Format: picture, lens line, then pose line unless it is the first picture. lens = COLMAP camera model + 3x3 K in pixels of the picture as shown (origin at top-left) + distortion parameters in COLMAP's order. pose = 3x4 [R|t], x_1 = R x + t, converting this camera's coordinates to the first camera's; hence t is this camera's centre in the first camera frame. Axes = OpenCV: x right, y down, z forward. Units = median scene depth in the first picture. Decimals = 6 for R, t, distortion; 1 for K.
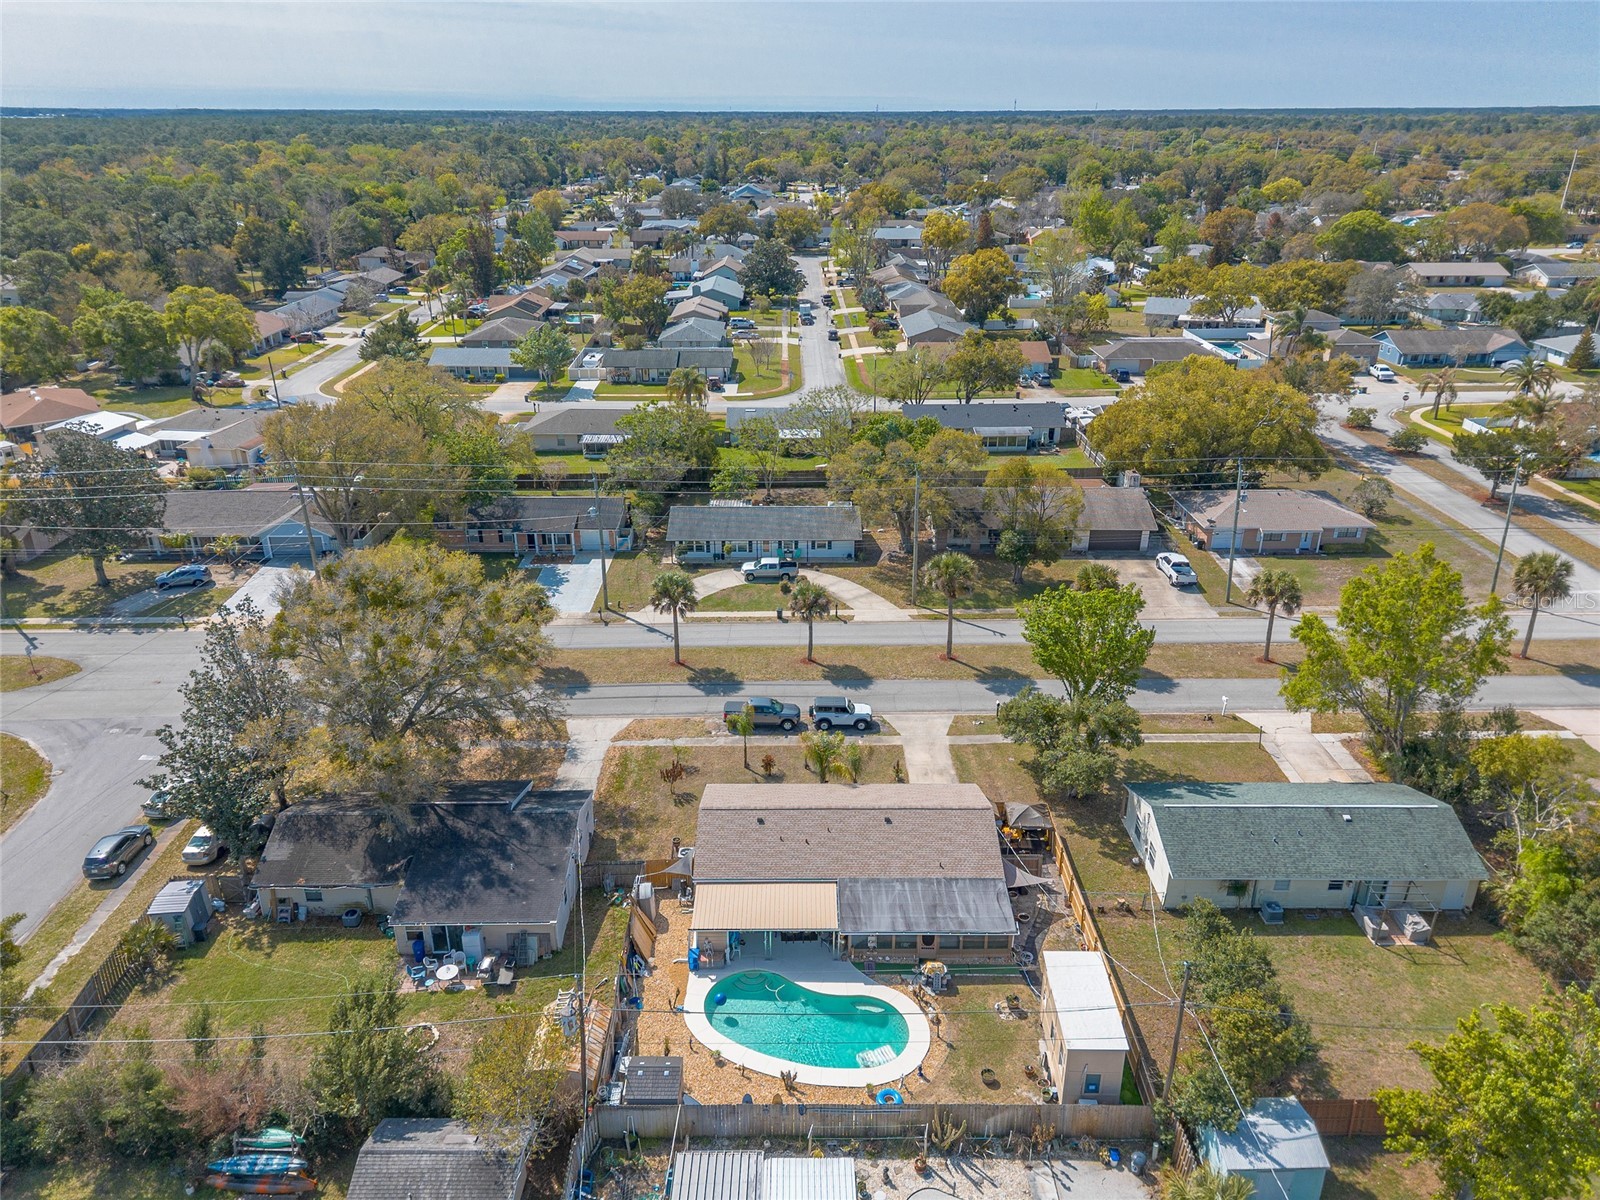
lens RADIAL K [[1126.5, 0, 795.5], [0, 1126.5, 605.3], [0, 0, 1]] dist [0.103683, -0.113621]
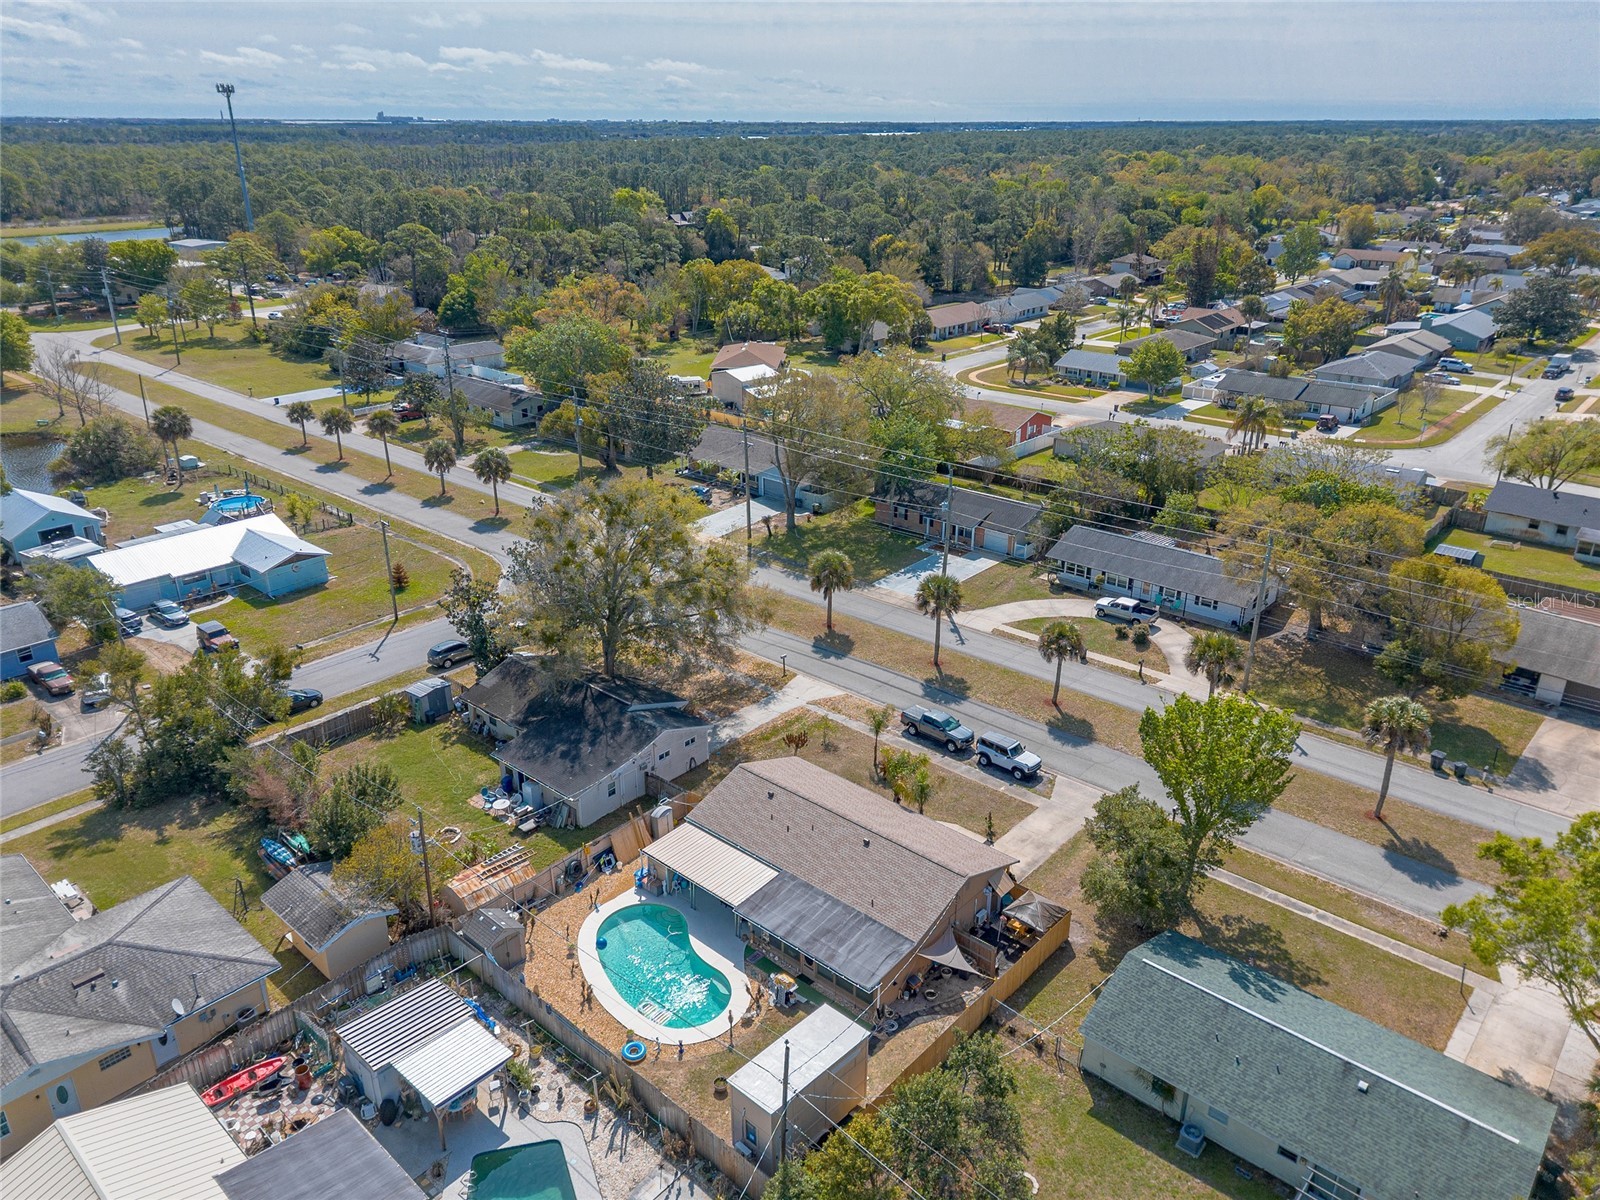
lens RADIAL K [[1129.3, 0, 800.0], [0, 1129.3, 600.0], [0, 0, 1]] dist [0.082575, -0.077820]
pose [[0.747653, 0.260382, -0.610915, 0.460644], [-0.267616, 0.960058, 0.081677, -0.060340], [0.607781, 0.102424, 0.787472, 0.136775]]
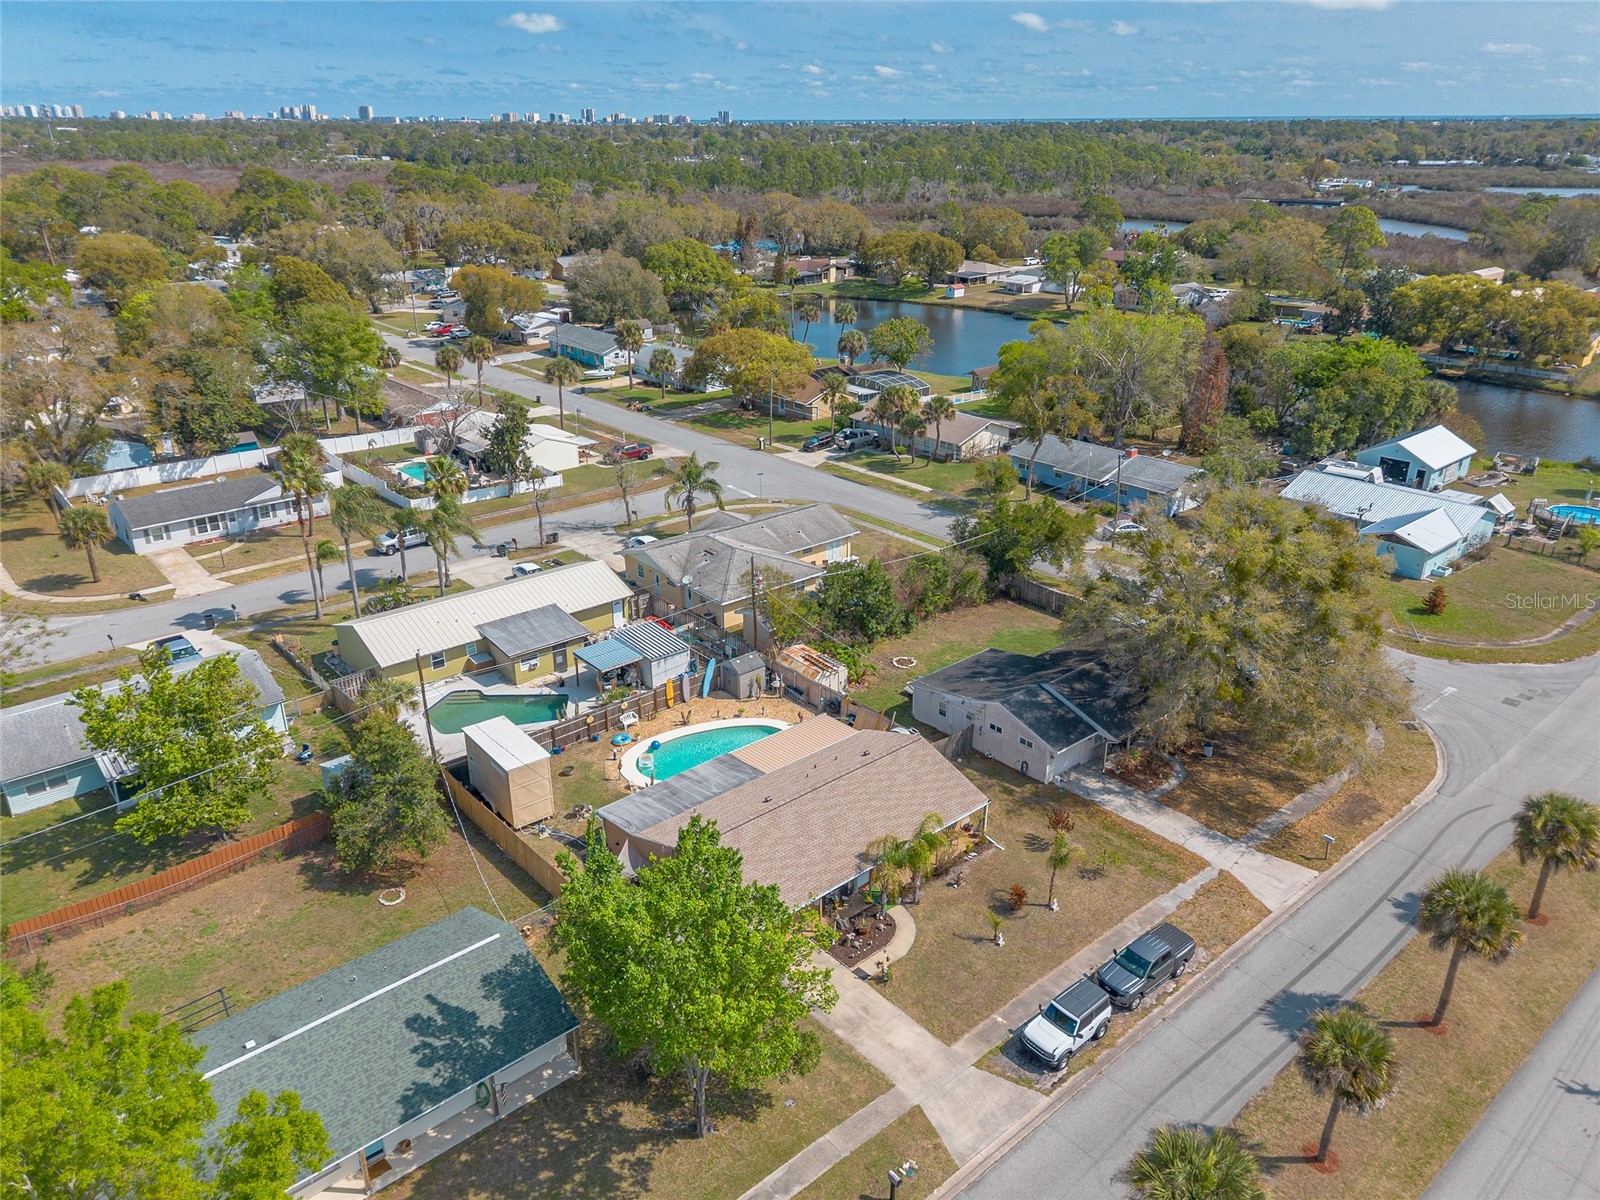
lens RADIAL K [[1137.8, 0, 798.5], [0, 1137.8, 603.1], [0, 0, 1]] dist [0.101087, -0.117155]
pose [[-0.757675, 0.255894, -0.600372, 0.460720], [-0.256792, 0.728828, 0.634719, -0.418719], [0.599989, 0.635081, -0.486503, 1.082679]]
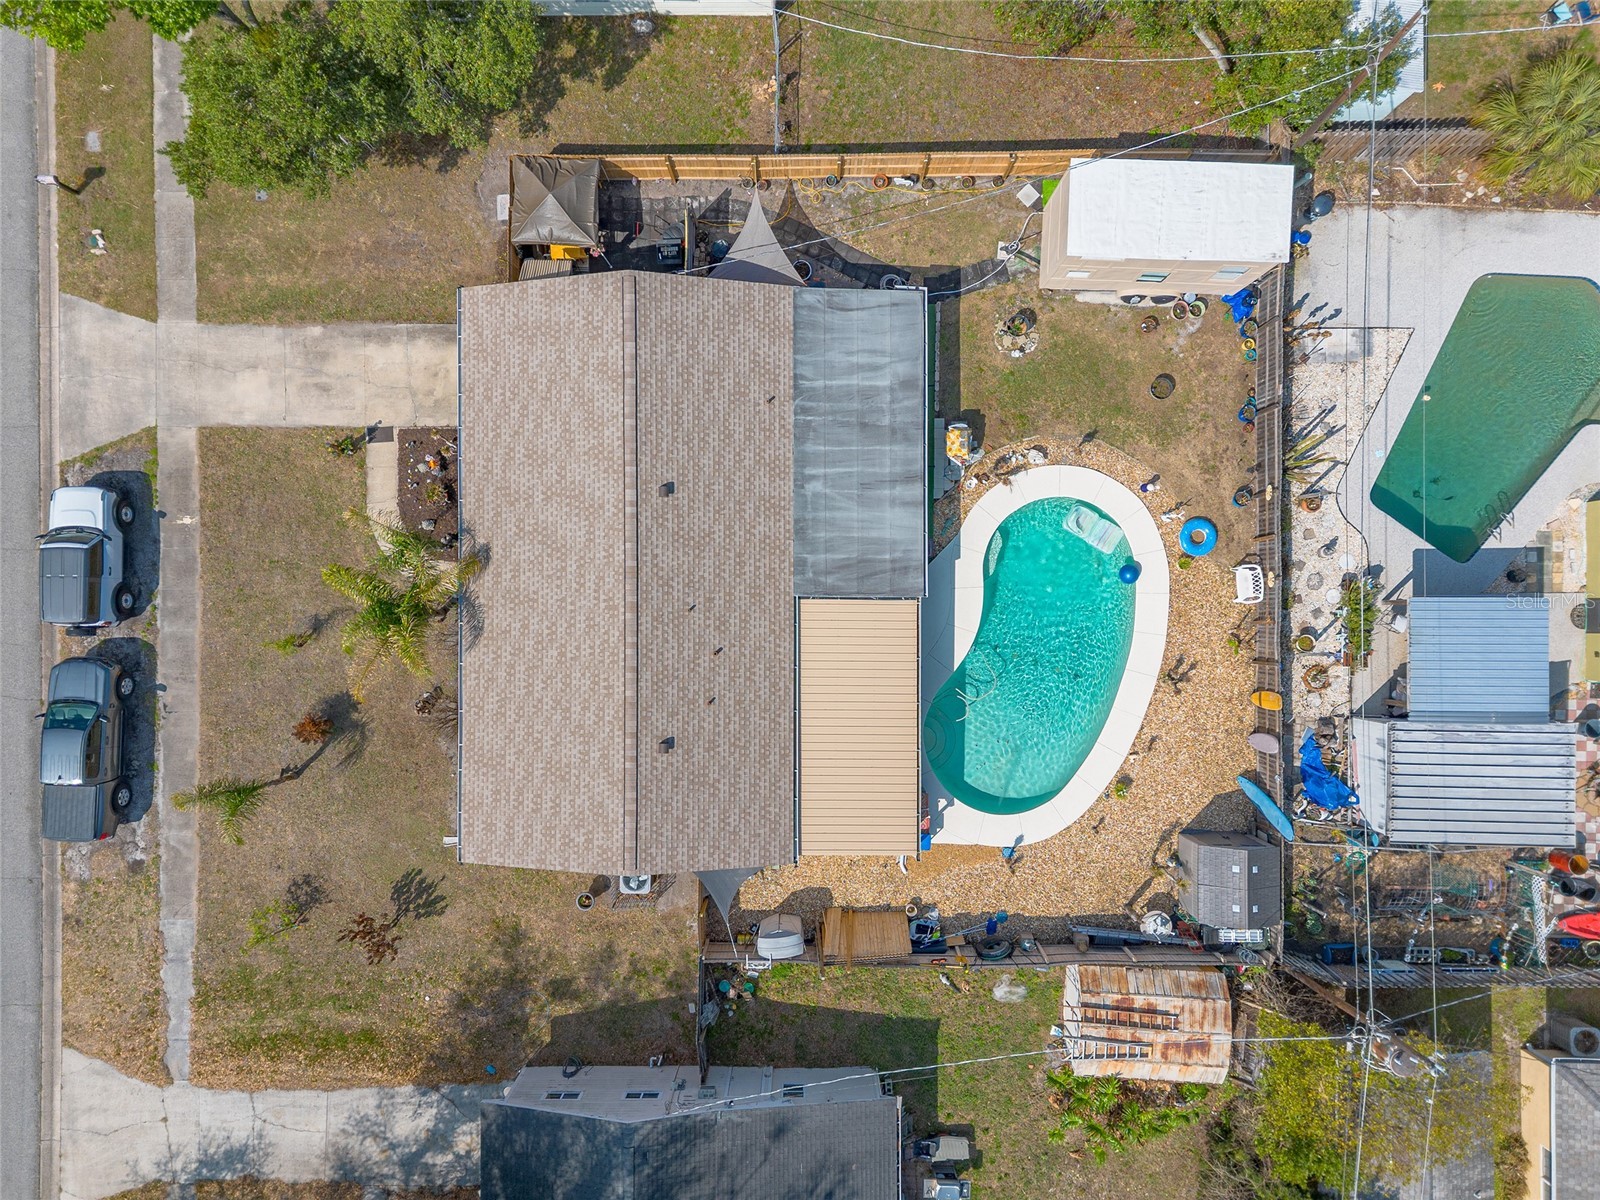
lens RADIAL K [[1126.5, 0, 795.5], [0, 1126.5, 605.3], [0, 0, 1]] dist [0.103683, -0.113621]
pose [[0.003836, -0.999982, 0.004535, 0.022627], [0.406674, 0.005703, 0.913556, -0.190505], [-0.913565, -0.001660, 0.406689, 0.590634]]
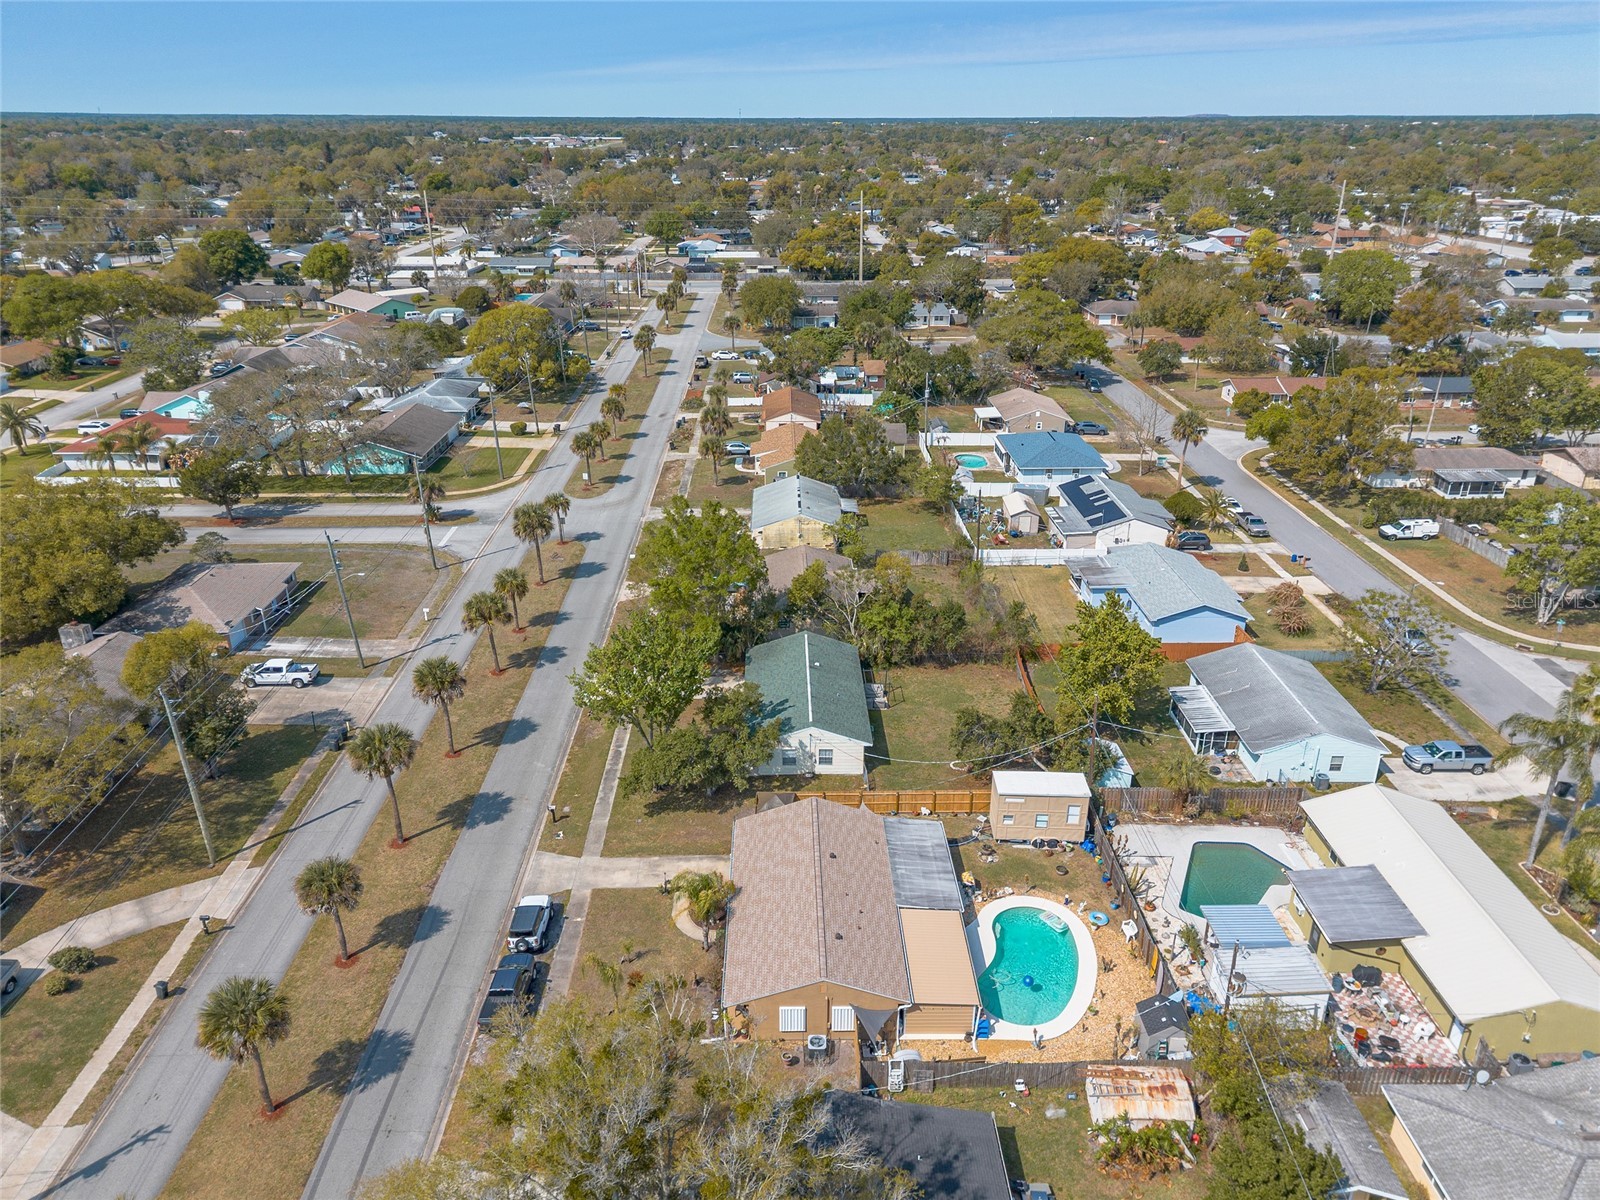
lens RADIAL K [[1126.5, 0, 795.5], [0, 1126.5, 605.3], [0, 0, 1]] dist [0.103683, -0.113621]
pose [[-0.008530, -0.393851, 0.919135, -0.638869], [0.396936, 0.842316, 0.364618, -0.326830], [-0.917807, 0.367948, 0.149148, 0.622248]]
